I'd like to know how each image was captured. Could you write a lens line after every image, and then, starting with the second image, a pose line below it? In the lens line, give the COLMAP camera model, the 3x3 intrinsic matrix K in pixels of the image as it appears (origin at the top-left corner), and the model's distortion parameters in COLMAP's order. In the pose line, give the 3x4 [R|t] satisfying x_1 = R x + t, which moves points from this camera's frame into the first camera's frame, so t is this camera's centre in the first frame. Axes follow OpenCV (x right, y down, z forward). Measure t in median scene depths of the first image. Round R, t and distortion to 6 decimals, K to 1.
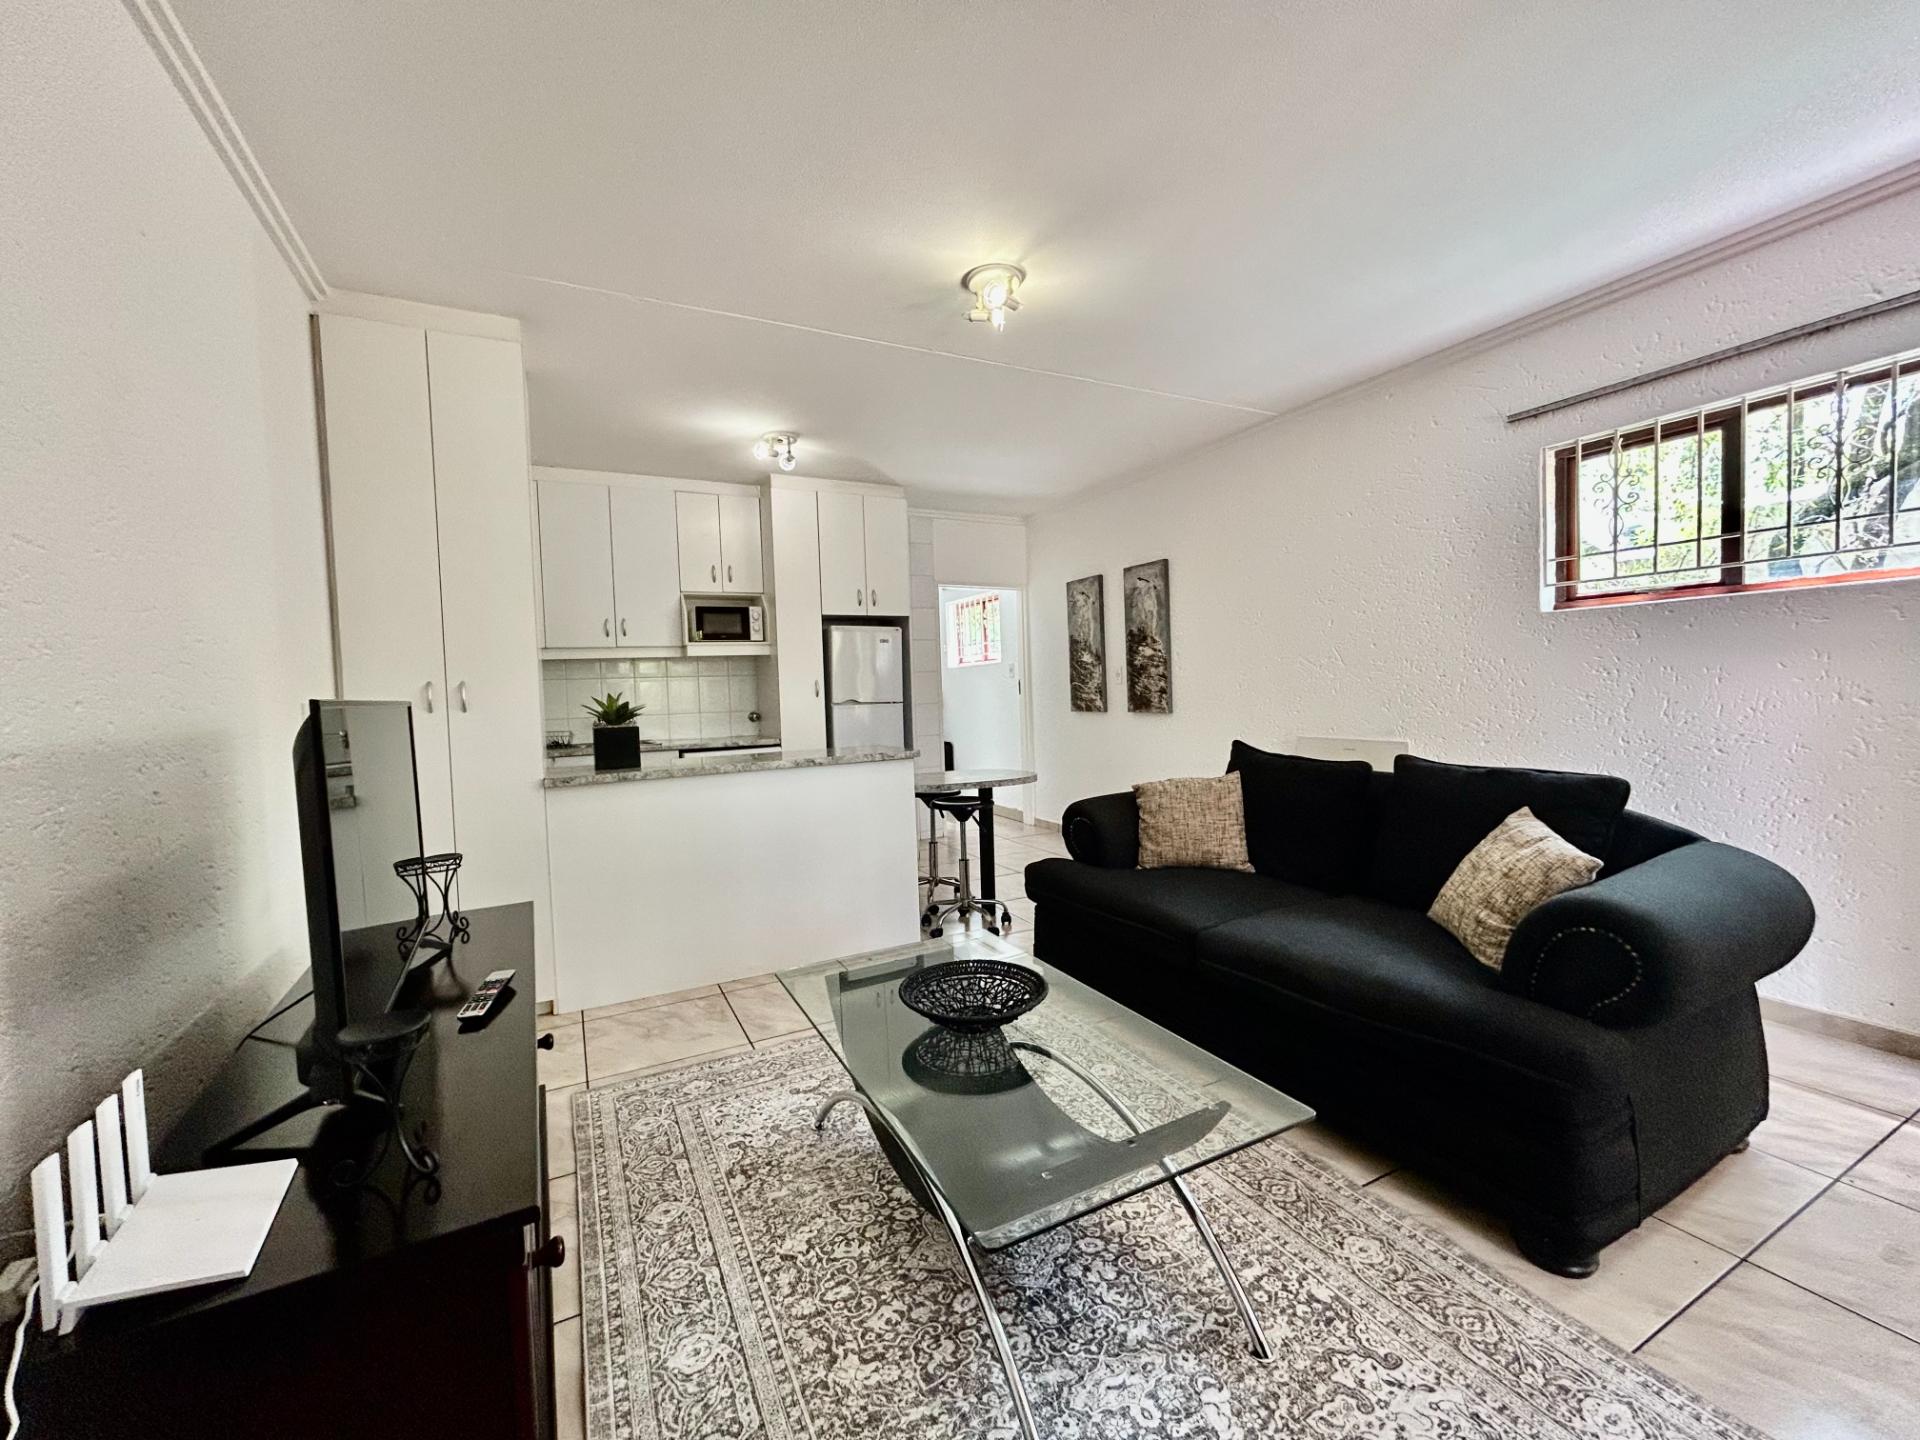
lens RADIAL K [[773.2, 0, 960.6], [0, 773.2, 718.7], [0, 0, 1]] dist [-0.003479, 0.000369]
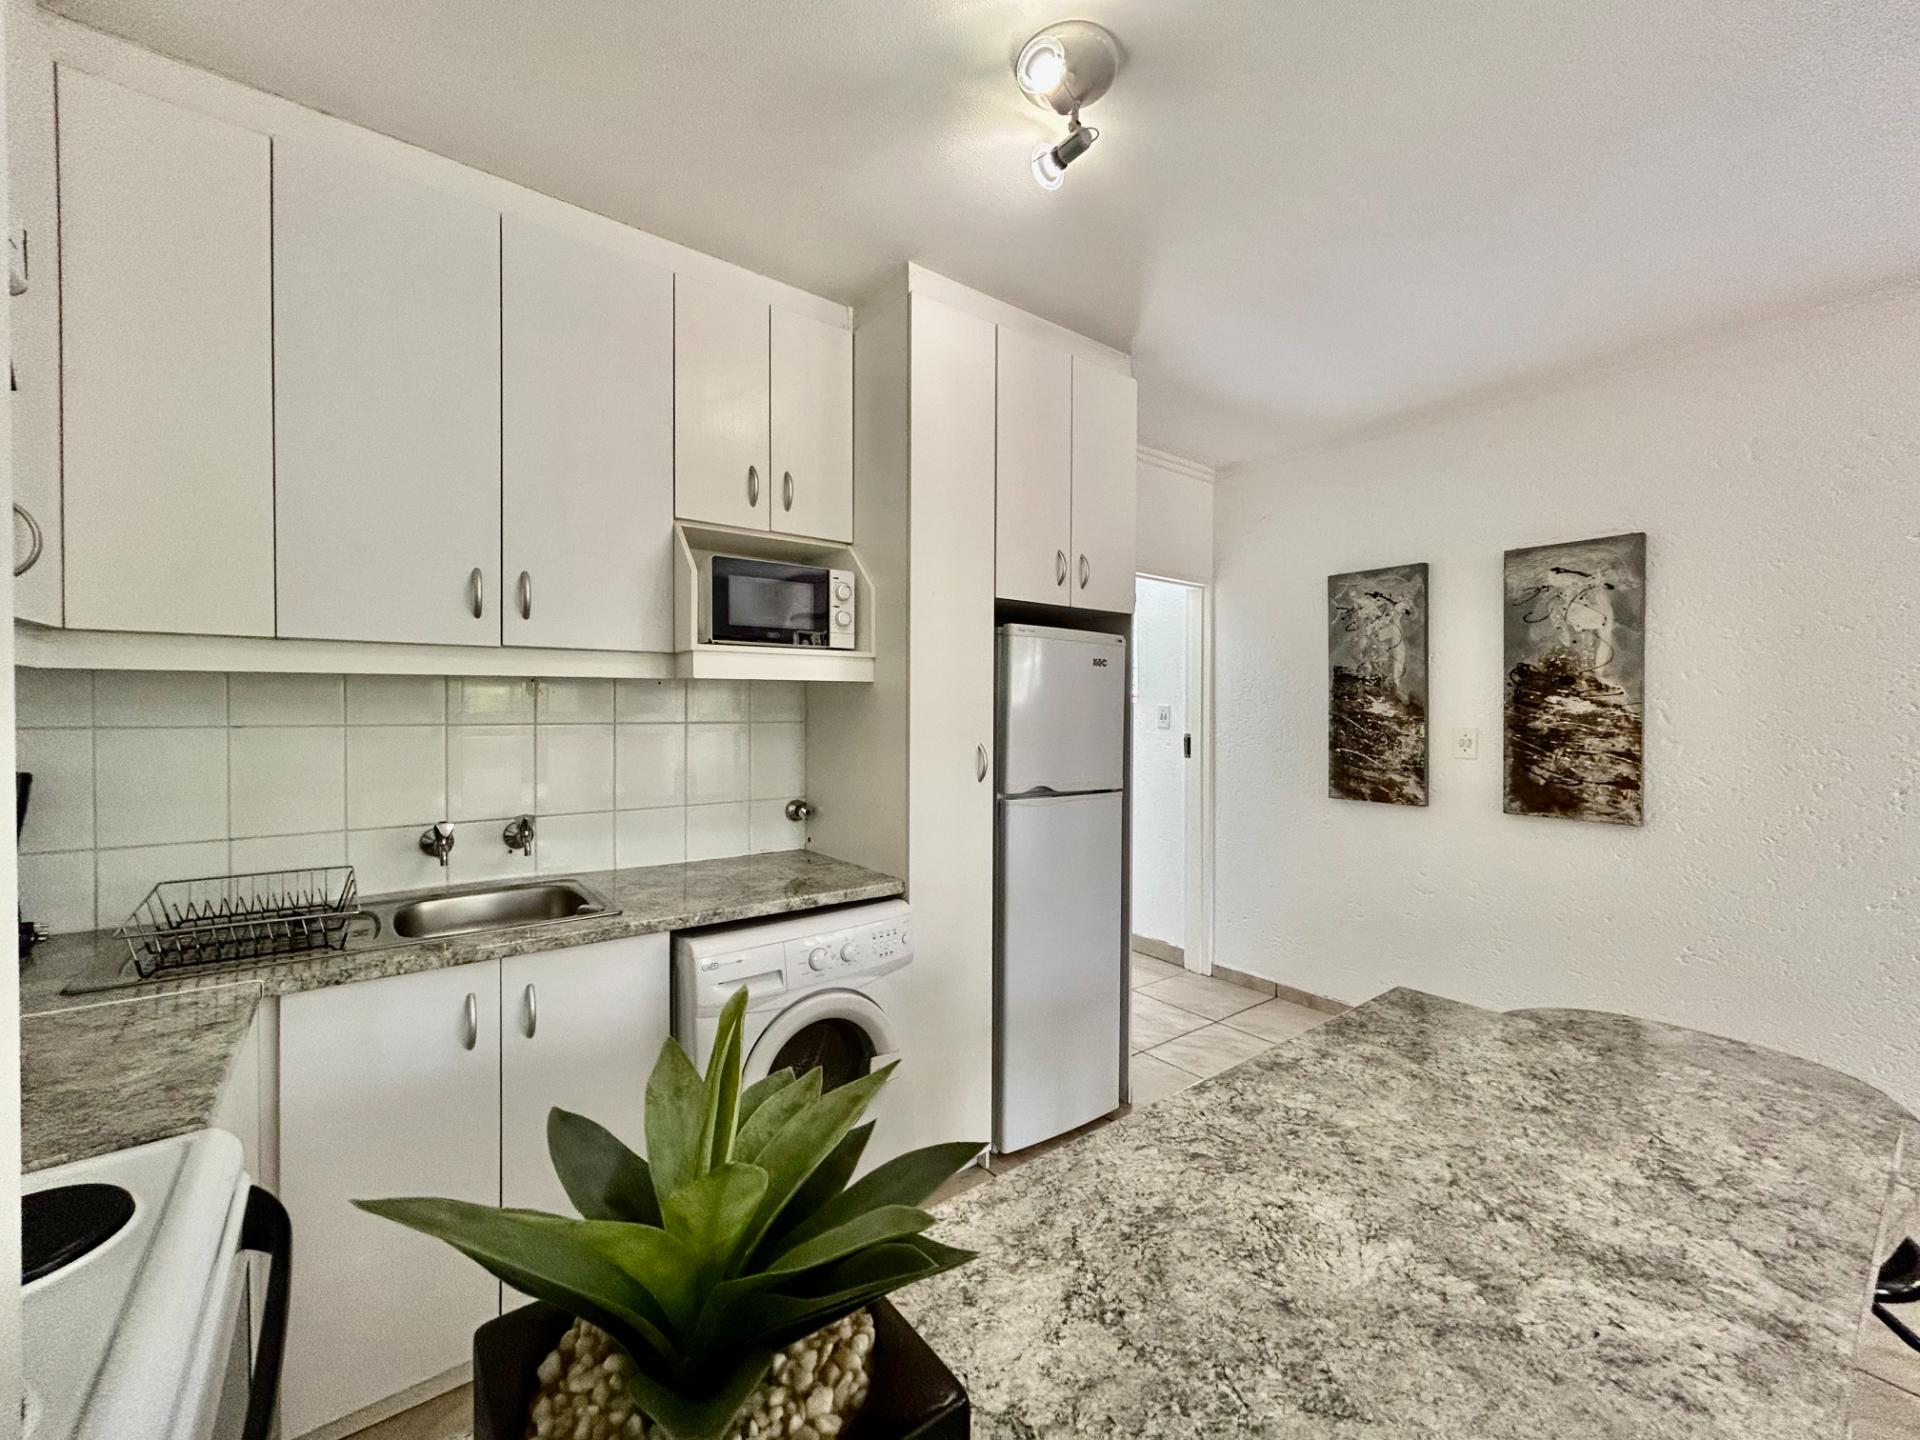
lens RADIAL K [[773.2, 0, 958.2], [0, 773.2, 721.7], [0, 0, 1]] dist [-0.003479, 0.000369]
pose [[0.983006, 0.033641, 0.180463, -0.275314], [-0.029098, 0.999191, -0.027763, -0.049135], [-0.181251, 0.022040, 0.983190, 0.556509]]
